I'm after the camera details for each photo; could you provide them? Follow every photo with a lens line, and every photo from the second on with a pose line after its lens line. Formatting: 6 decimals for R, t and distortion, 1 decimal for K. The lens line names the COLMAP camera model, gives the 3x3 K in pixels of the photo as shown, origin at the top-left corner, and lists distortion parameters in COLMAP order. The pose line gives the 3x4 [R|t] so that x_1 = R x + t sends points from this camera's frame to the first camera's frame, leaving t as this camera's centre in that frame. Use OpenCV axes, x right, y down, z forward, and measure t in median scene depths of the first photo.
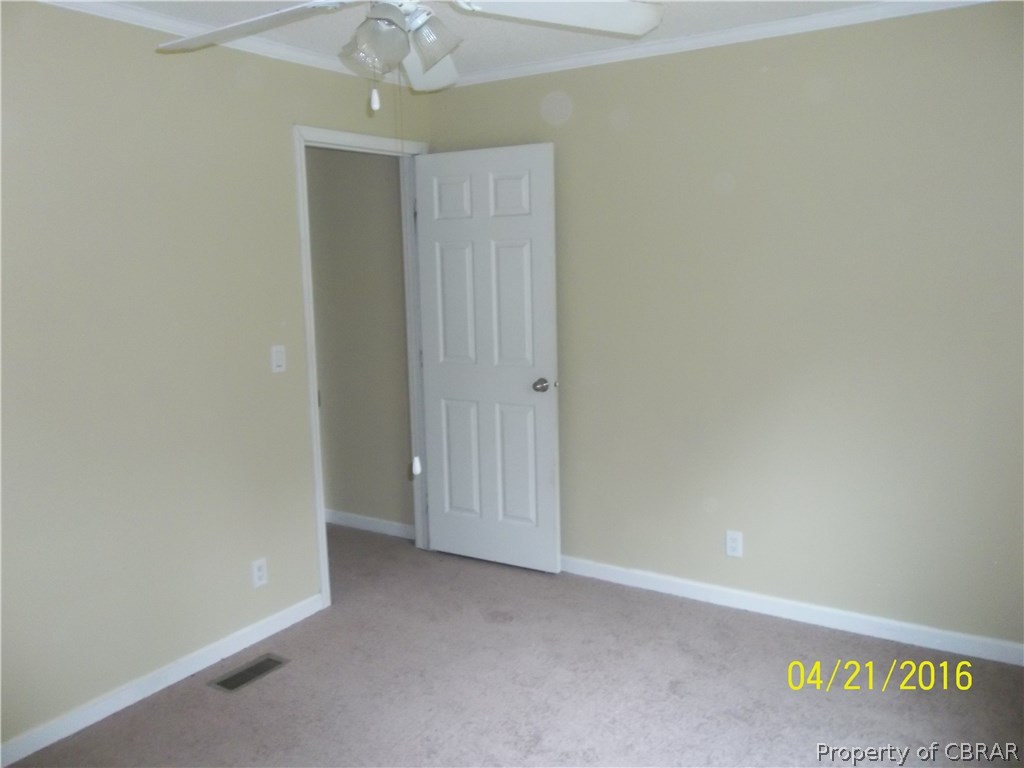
lens RADIAL K [[829.4, 0, 512.0], [0, 829.4, 384.0], [0, 0, 1]] dist [0.004279, 0.004646]
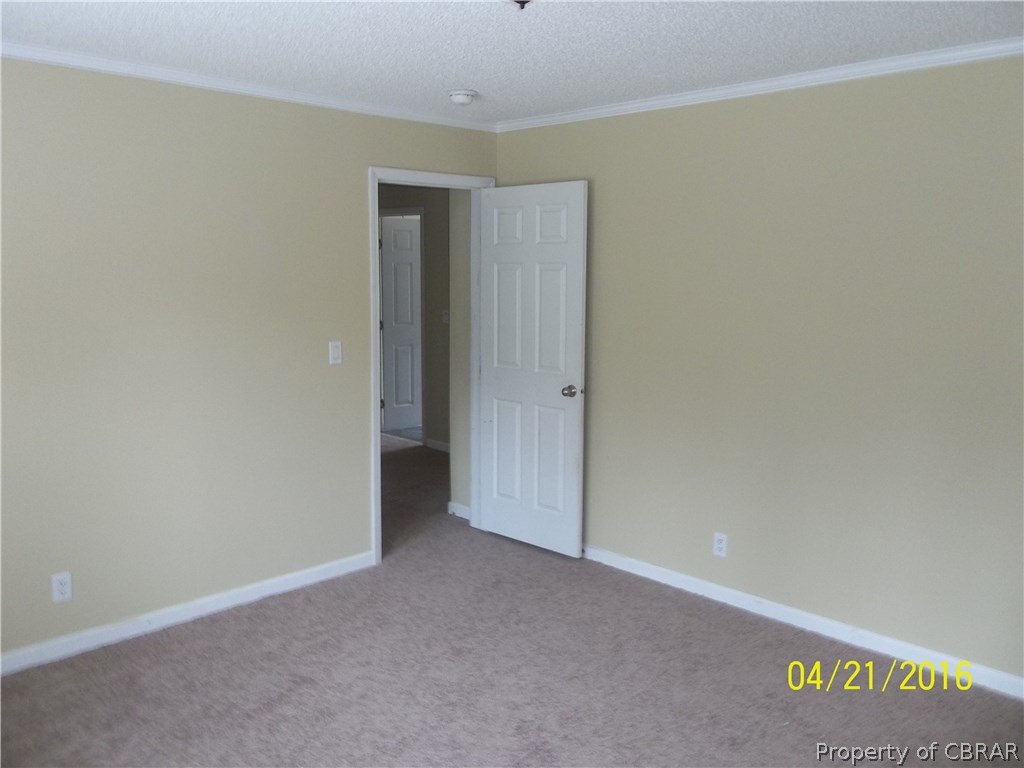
lens RADIAL K [[841.4, 0, 512.0], [0, 841.4, 384.0], [0, 0, 1]] dist [-0.007874, -0.003127]
pose [[0.972410, 0.061571, -0.225004, 0.219468], [-0.066631, 0.997666, -0.014956, 0.014559], [0.223558, 0.029535, 0.974243, -0.144379]]
